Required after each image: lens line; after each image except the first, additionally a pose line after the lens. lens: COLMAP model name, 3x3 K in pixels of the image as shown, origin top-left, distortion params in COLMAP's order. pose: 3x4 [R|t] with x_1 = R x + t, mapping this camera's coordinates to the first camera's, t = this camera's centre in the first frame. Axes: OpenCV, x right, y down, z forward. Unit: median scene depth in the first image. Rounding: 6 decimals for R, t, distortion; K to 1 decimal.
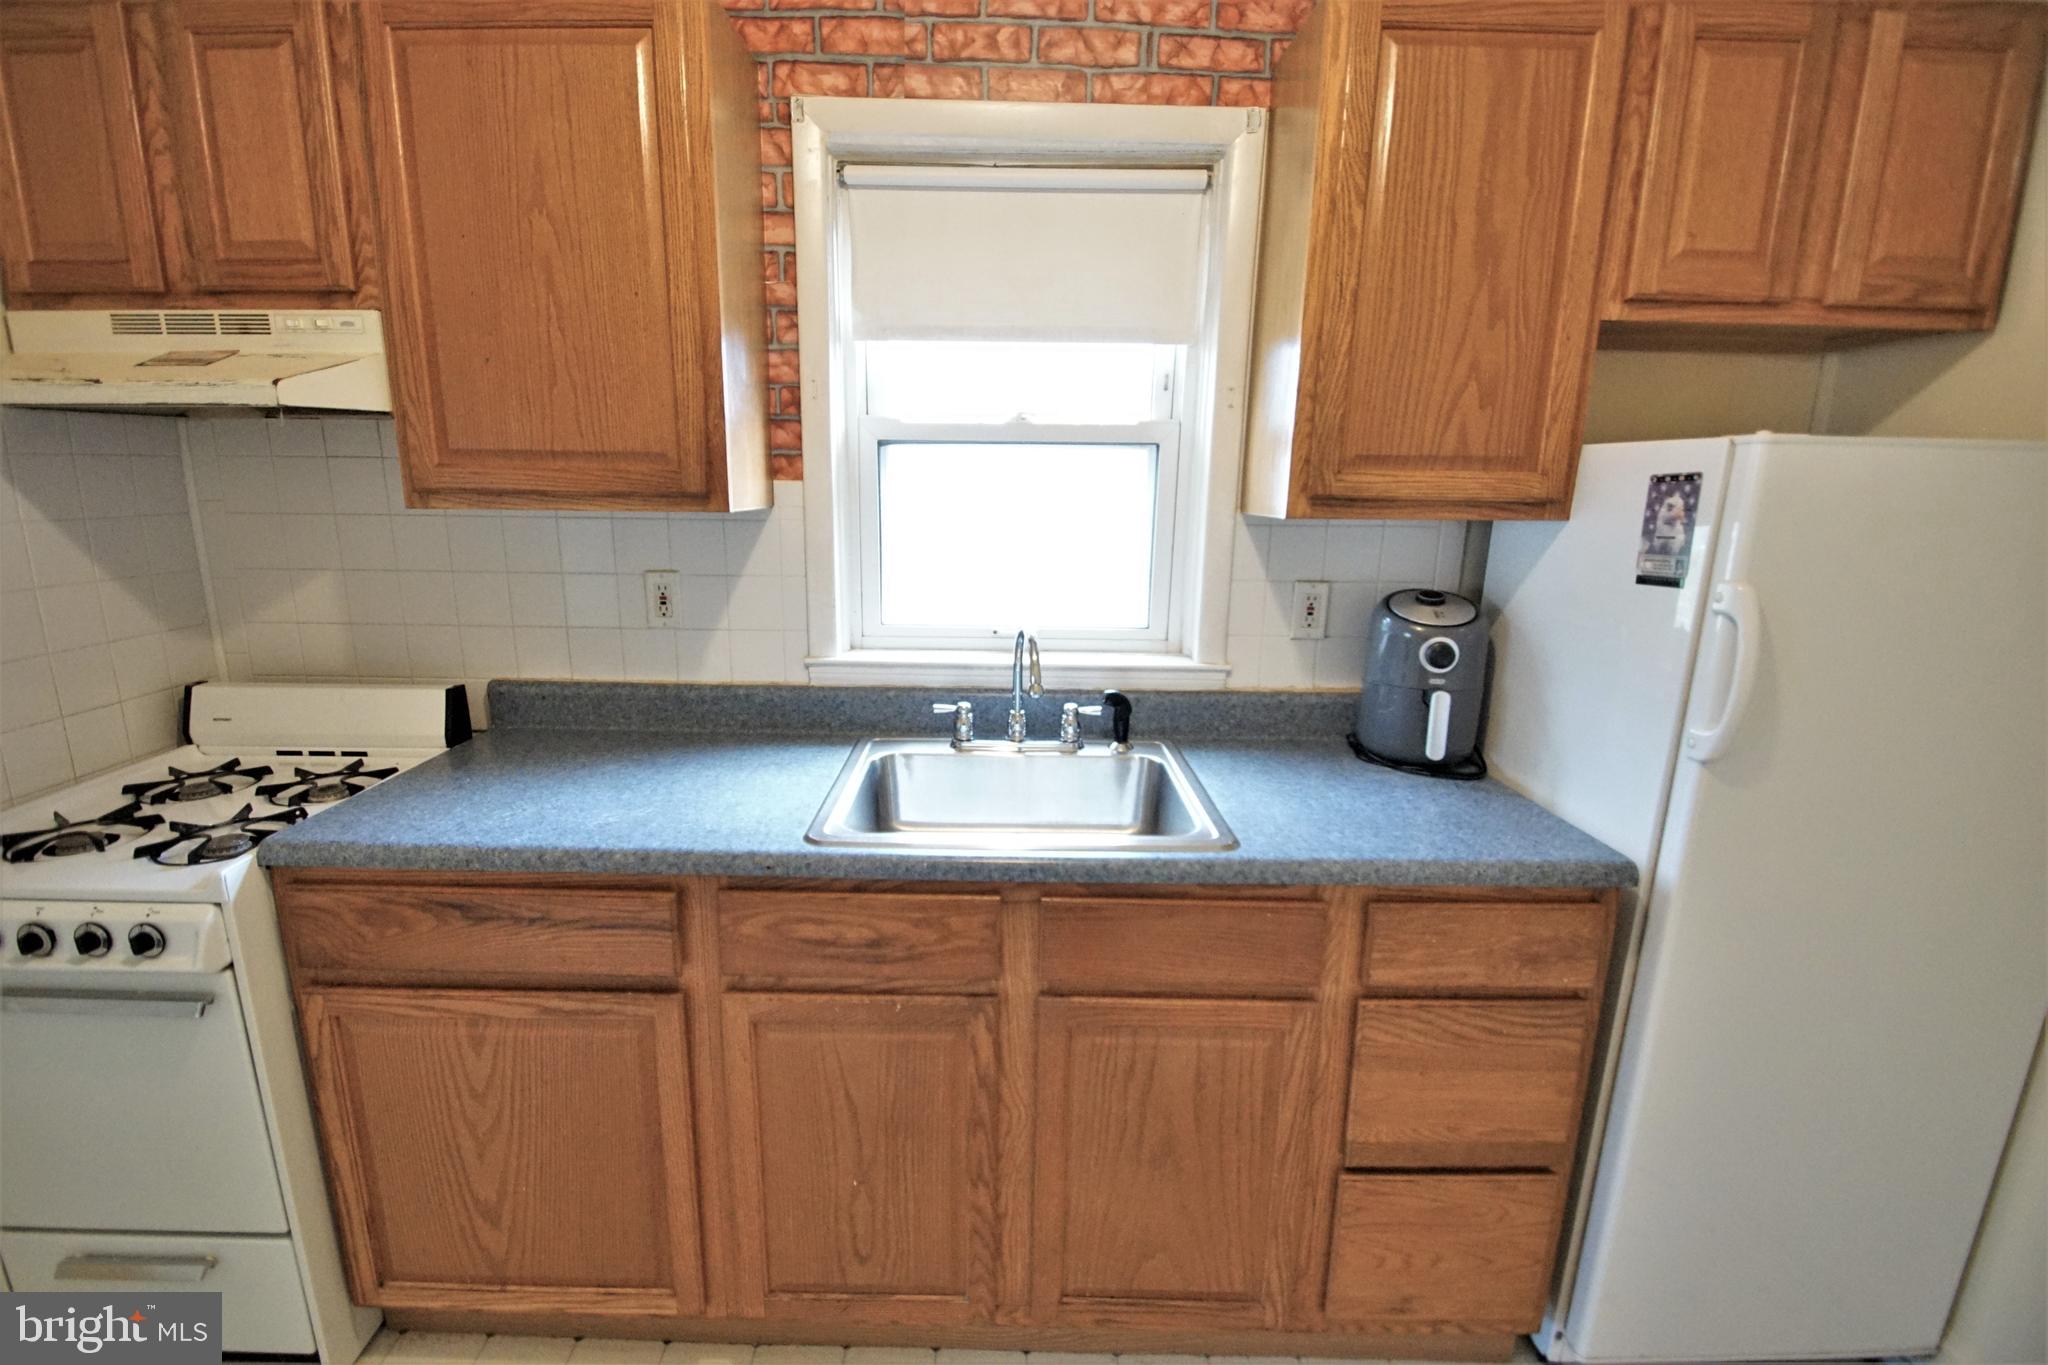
lens RADIAL K [[914.0, 0, 984.8], [0, 914.0, 685.6], [0, 0, 1]] dist [0.016841, -0.019130]
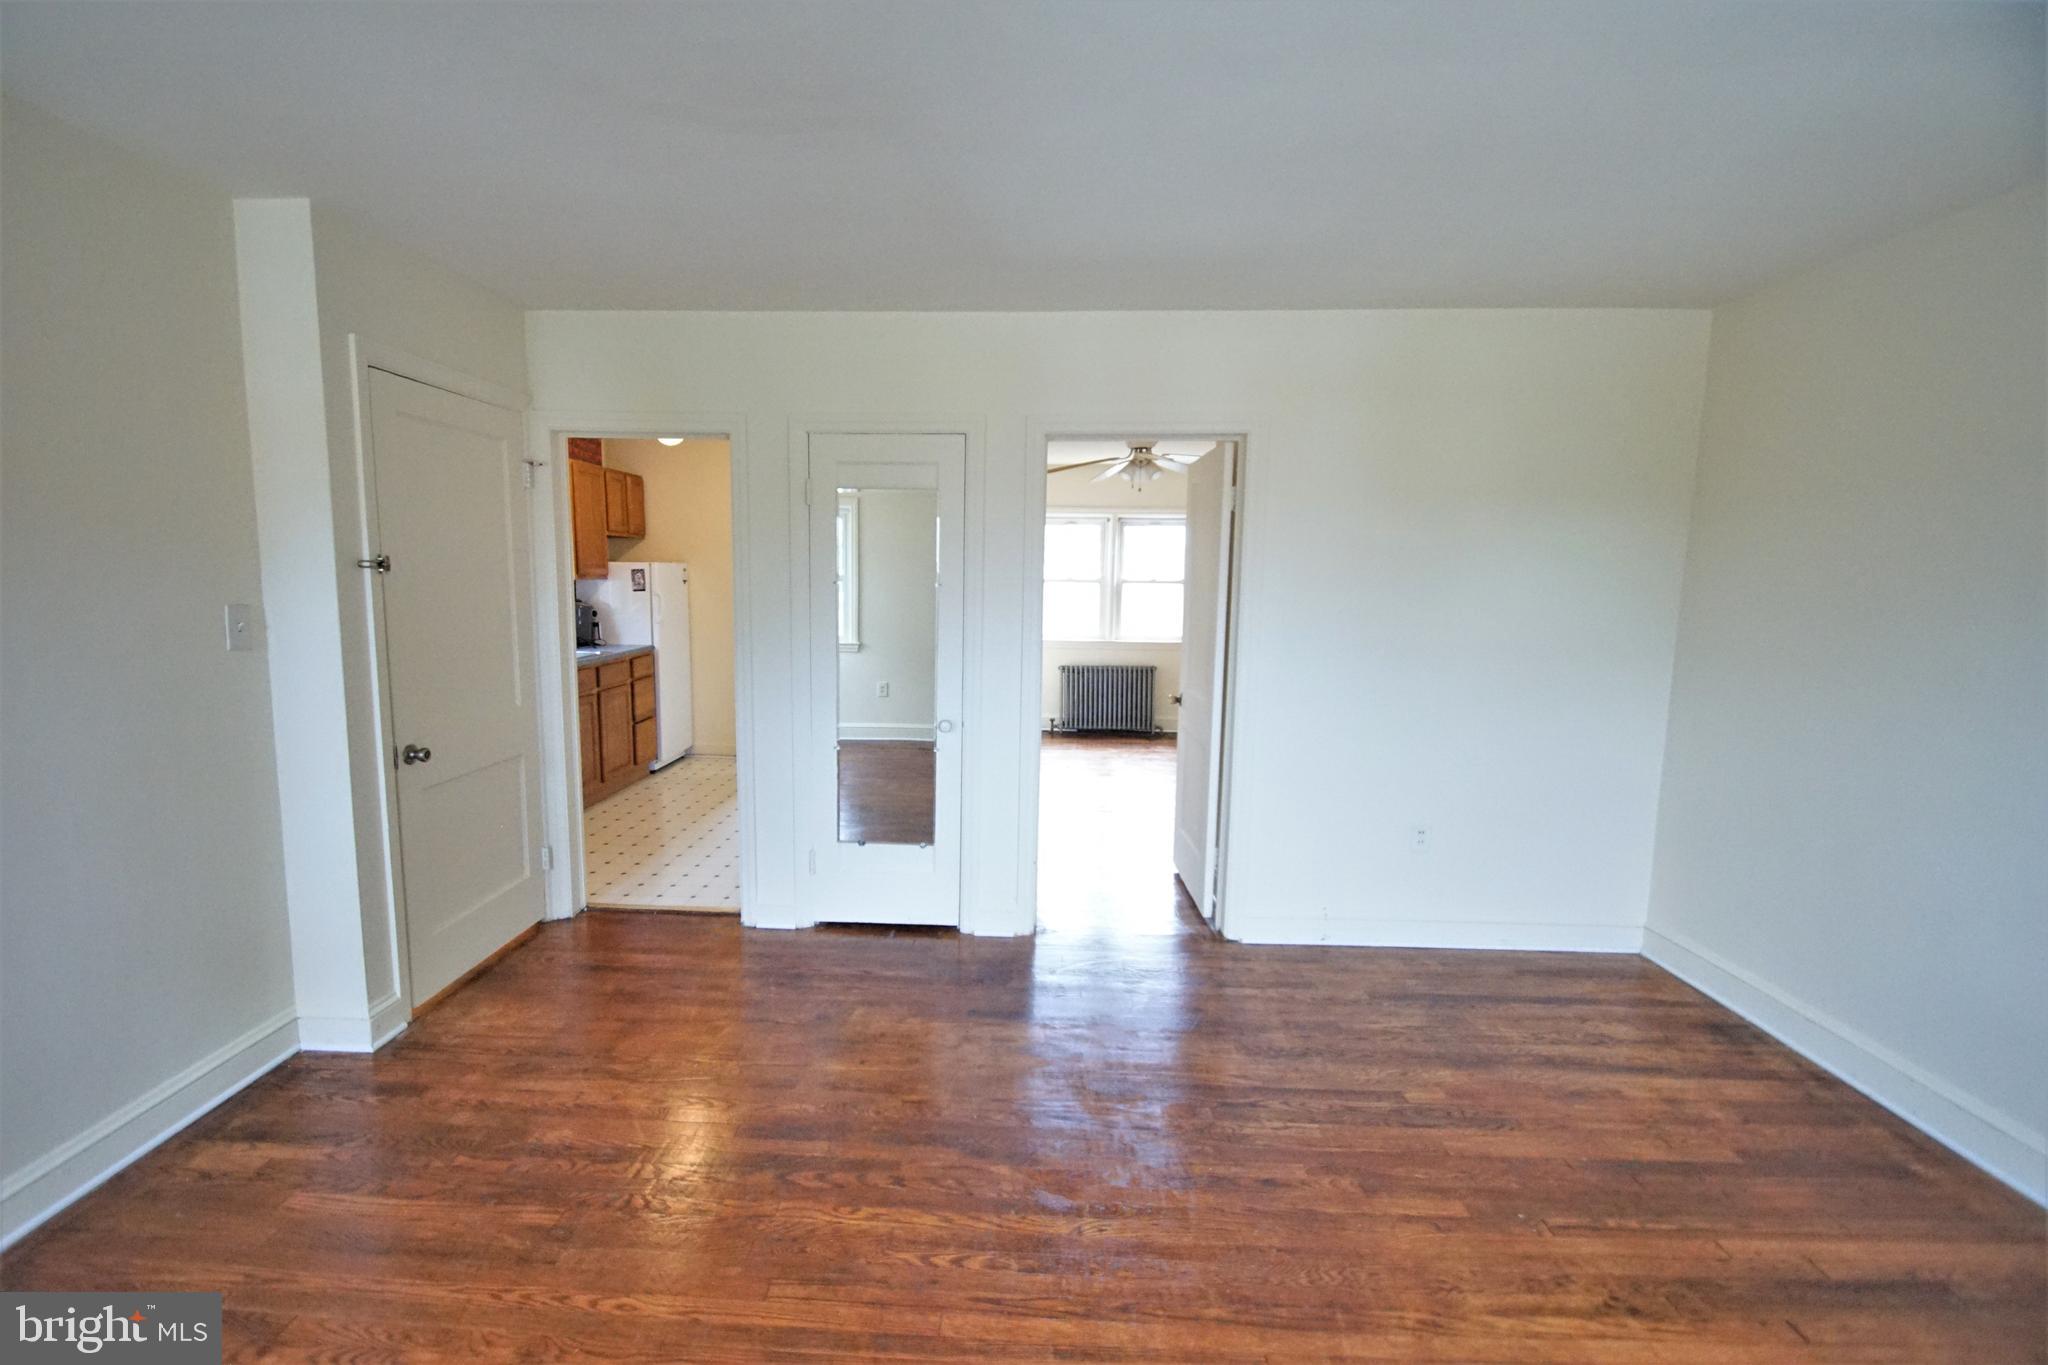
lens RADIAL K [[914.0, 0, 984.8], [0, 914.0, 685.6], [0, 0, 1]] dist [0.016841, -0.019130]
pose [[0.038640, -0.135294, 0.990052, -3.591557], [0.211935, 0.969360, 0.124195, 0.143396], [-0.976520, 0.205028, 0.066129, -0.902918]]
